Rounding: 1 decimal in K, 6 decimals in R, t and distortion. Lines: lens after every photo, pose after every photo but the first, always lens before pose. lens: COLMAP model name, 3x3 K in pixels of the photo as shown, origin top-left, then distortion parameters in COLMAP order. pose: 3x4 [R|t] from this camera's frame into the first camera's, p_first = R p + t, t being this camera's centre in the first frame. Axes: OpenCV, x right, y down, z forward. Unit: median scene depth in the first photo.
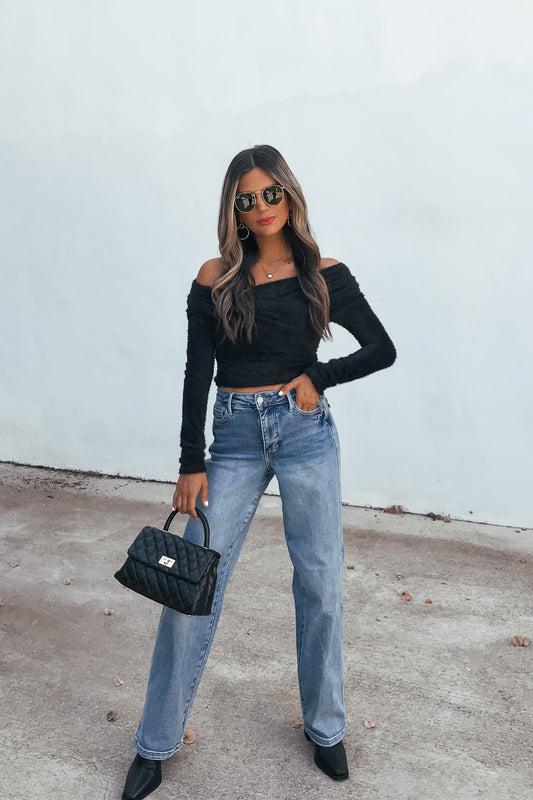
lens RADIAL K [[894.2, 0, 234.3], [0, 894.2, 401.1], [0, 0, 1]] dist [-0.008968, 0.064137]
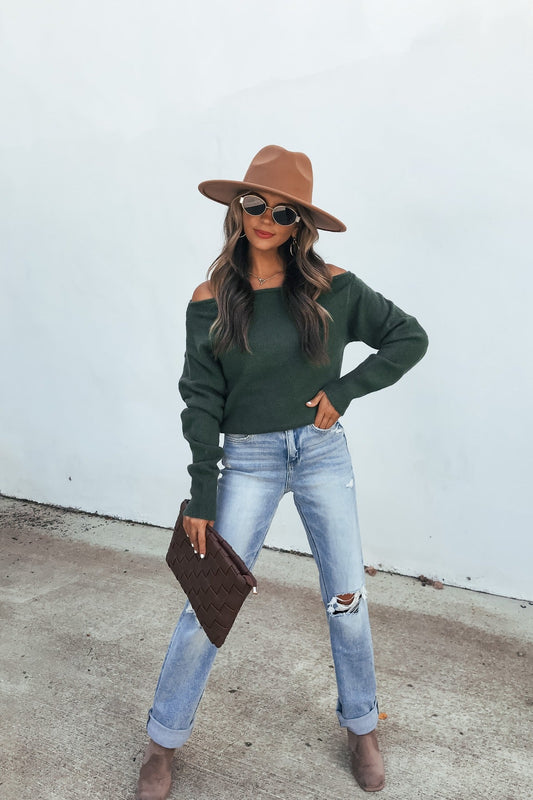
lens RADIAL K [[785.2, 0, 233.7], [0, 785.2, 401.7], [0, 0, 1]] dist [-0.008589, 0.084578]
pose [[0.992127, 0.005535, -0.125111, 0.158625], [-0.005893, 0.999980, -0.002485, -0.045192], [0.125095, 0.003203, 0.992140, 0.273858]]
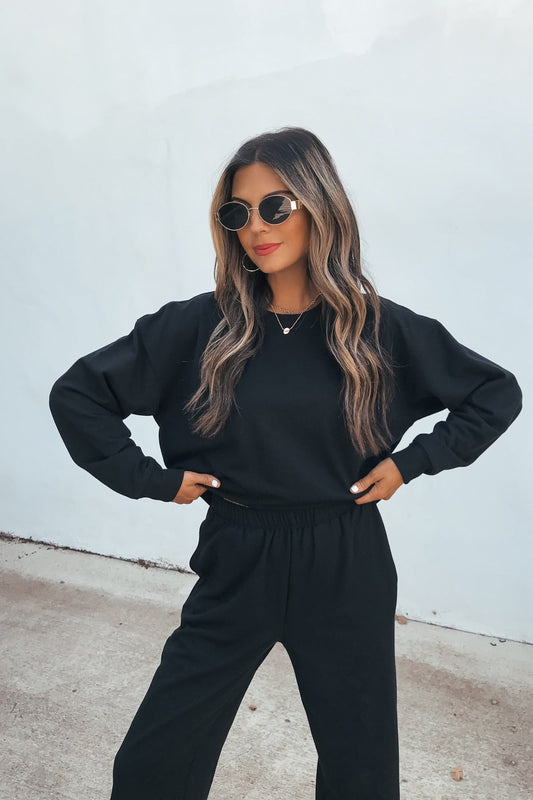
lens RADIAL K [[785.2, 0, 233.7], [0, 785.2, 401.7], [0, 0, 1]] dist [-0.008589, 0.084578]
pose [[0.997970, 0.008582, -0.063110, 0.153130], [-0.009307, 0.999894, -0.011209, -0.057983], [0.063007, 0.011774, 0.997944, 0.351914]]
